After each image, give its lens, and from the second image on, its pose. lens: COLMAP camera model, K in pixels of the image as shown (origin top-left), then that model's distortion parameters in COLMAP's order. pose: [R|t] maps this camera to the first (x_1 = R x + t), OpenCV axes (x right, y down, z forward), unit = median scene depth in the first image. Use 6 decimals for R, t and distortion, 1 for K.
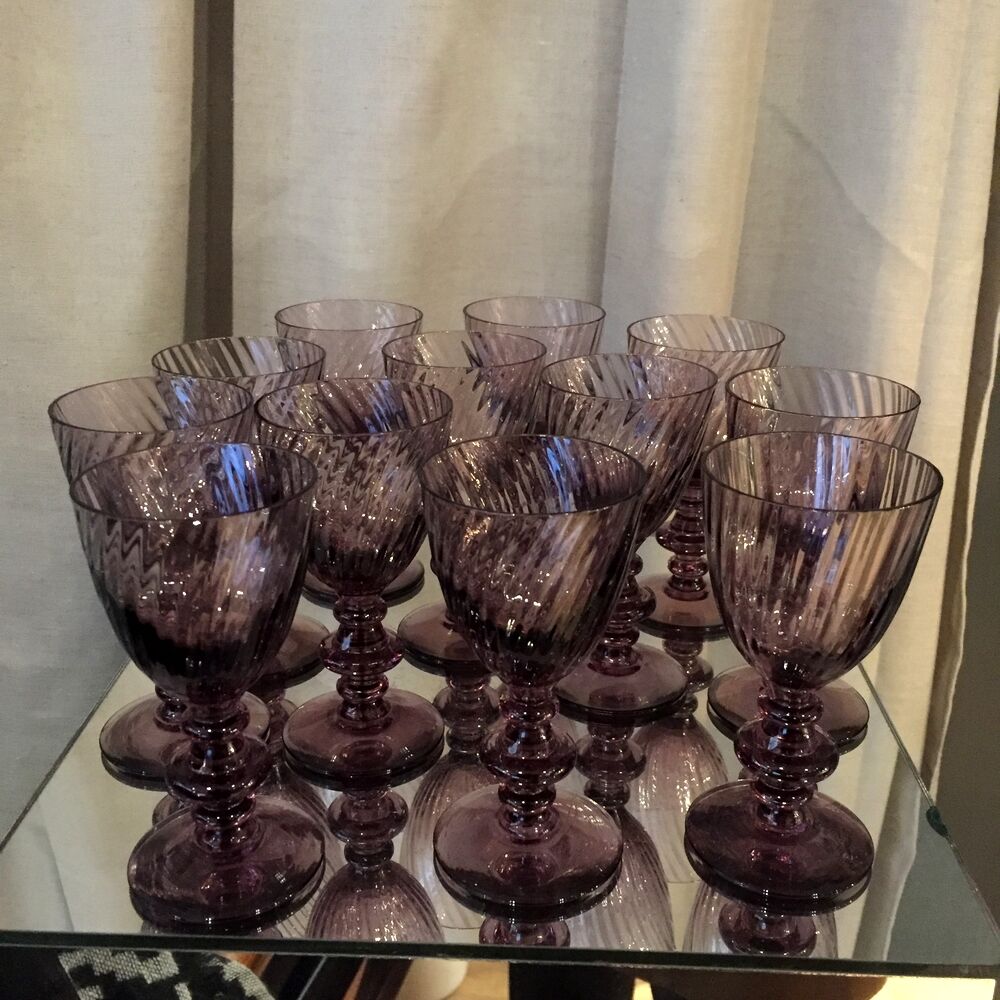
lens RADIAL K [[1119.1, 0, 479.7], [0, 1119.1, 500.1], [0, 0, 1]] dist [0.003359, 0.001292]
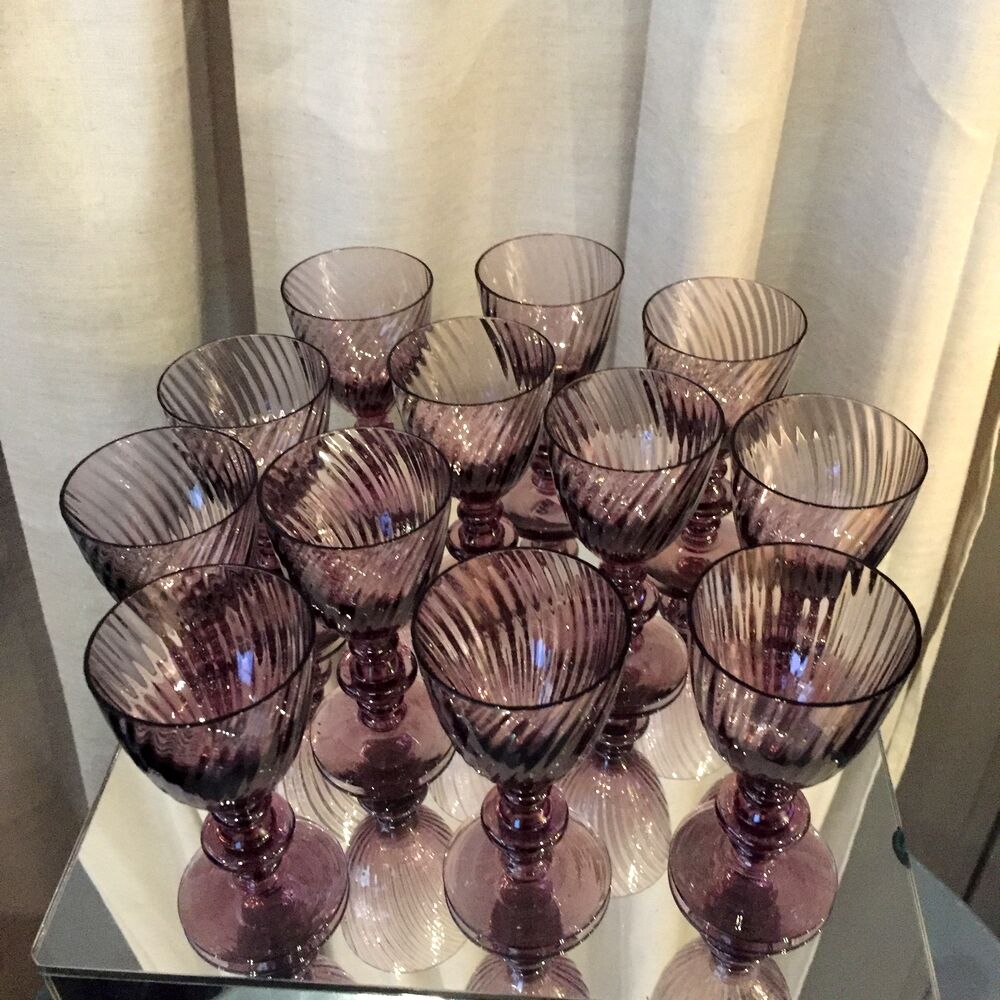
lens RADIAL K [[1112.5, 0, 484.5], [0, 1112.5, 502.4], [0, 0, 1]] dist [-0.004132, -0.030844]
pose [[0.998666, -0.003993, -0.051477, 0.045300], [0.020216, 0.947642, 0.318695, -0.310009], [0.047509, -0.319310, 0.946459, 0.040714]]
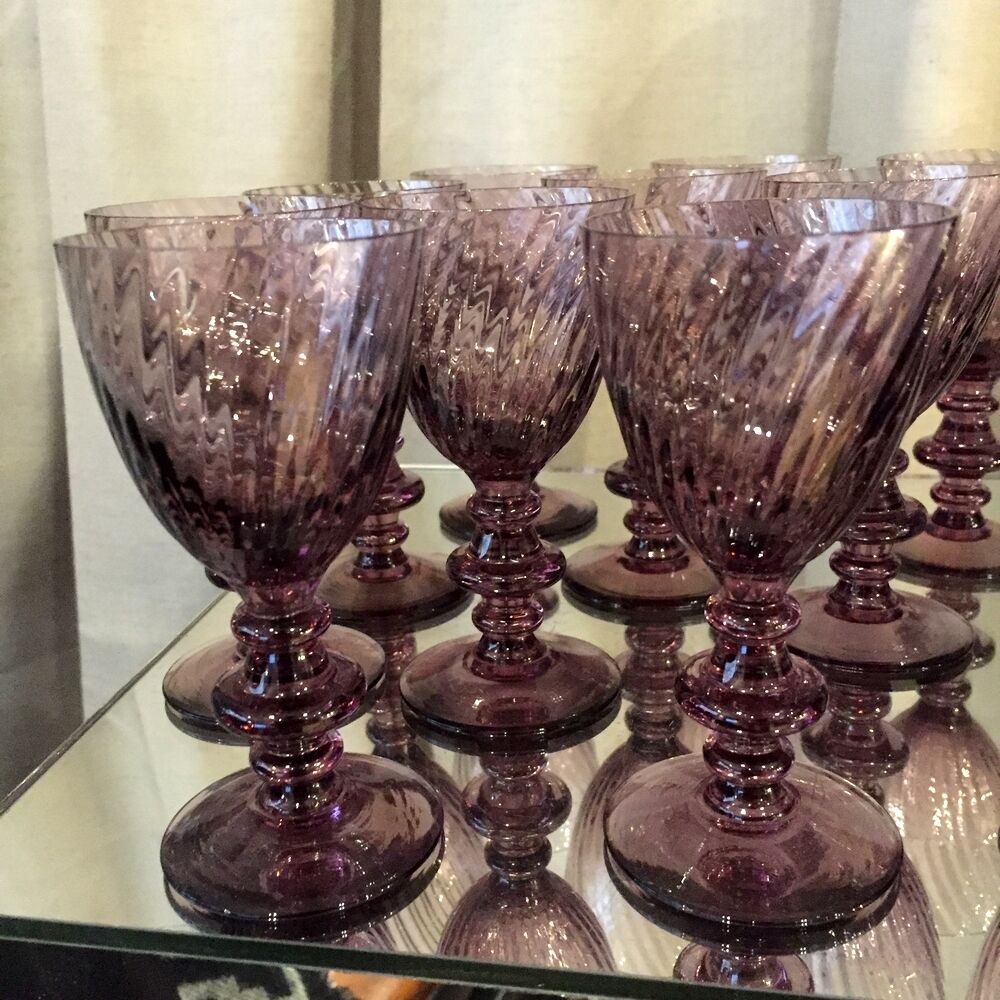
lens RADIAL K [[1119.1, 0, 479.7], [0, 1119.1, 500.1], [0, 0, 1]] dist [0.003359, 0.001292]
pose [[0.986455, 0.002072, -0.164018, -0.004206], [-0.010919, 0.998532, -0.053055, 0.119008], [0.163667, 0.054128, 0.985030, 0.256599]]
